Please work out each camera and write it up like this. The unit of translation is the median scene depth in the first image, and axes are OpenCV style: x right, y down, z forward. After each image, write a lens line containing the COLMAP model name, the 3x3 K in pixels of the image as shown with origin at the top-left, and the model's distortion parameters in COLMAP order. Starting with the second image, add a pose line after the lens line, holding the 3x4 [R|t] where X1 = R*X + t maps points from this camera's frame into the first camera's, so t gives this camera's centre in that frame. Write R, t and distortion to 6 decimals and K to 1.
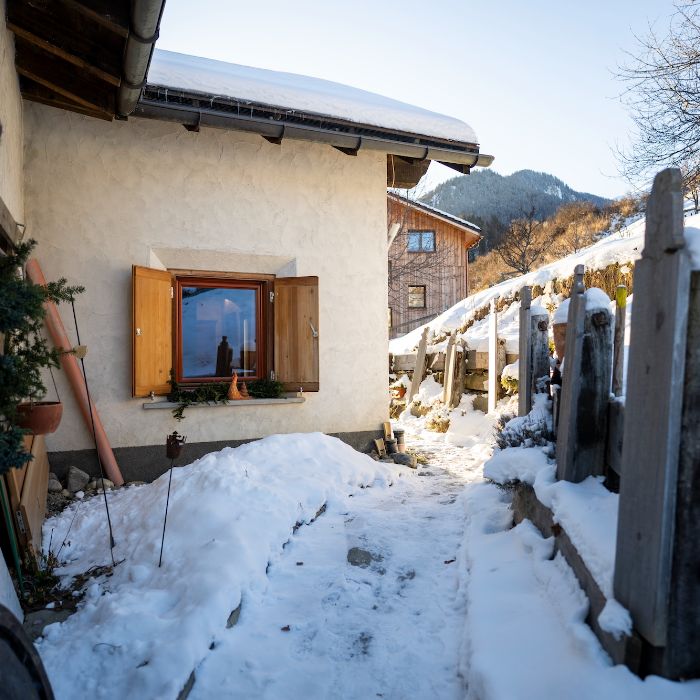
lens RADIAL K [[619.2, 0, 366.2], [0, 619.2, 334.9], [0, 0, 1]] dist [-0.002976, -0.000238]
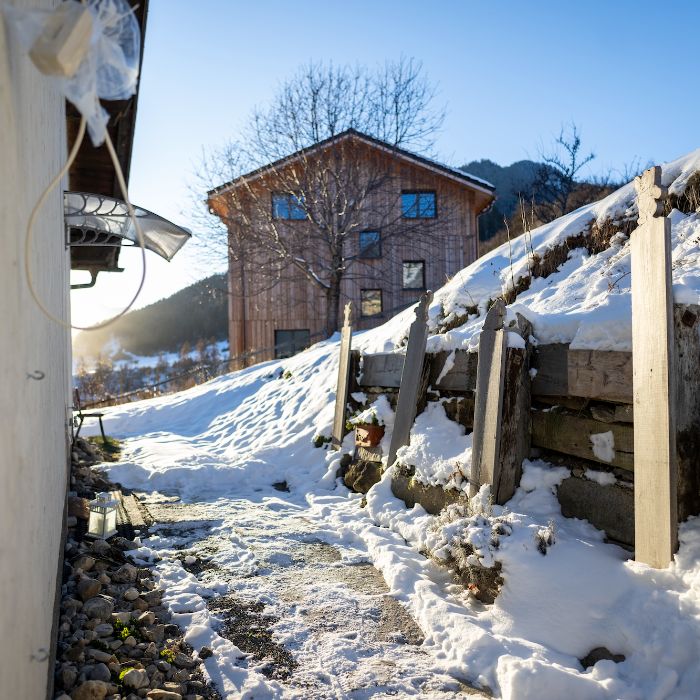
lens RADIAL K [[619.2, 0, 366.2], [0, 619.2, 334.9], [0, 0, 1]] dist [-0.002976, -0.000238]
pose [[0.999946, -0.010393, -0.000539, 0.054829], [0.010398, 0.999879, 0.011566, 0.012363], [0.000419, -0.011571, 0.999933, 0.560885]]
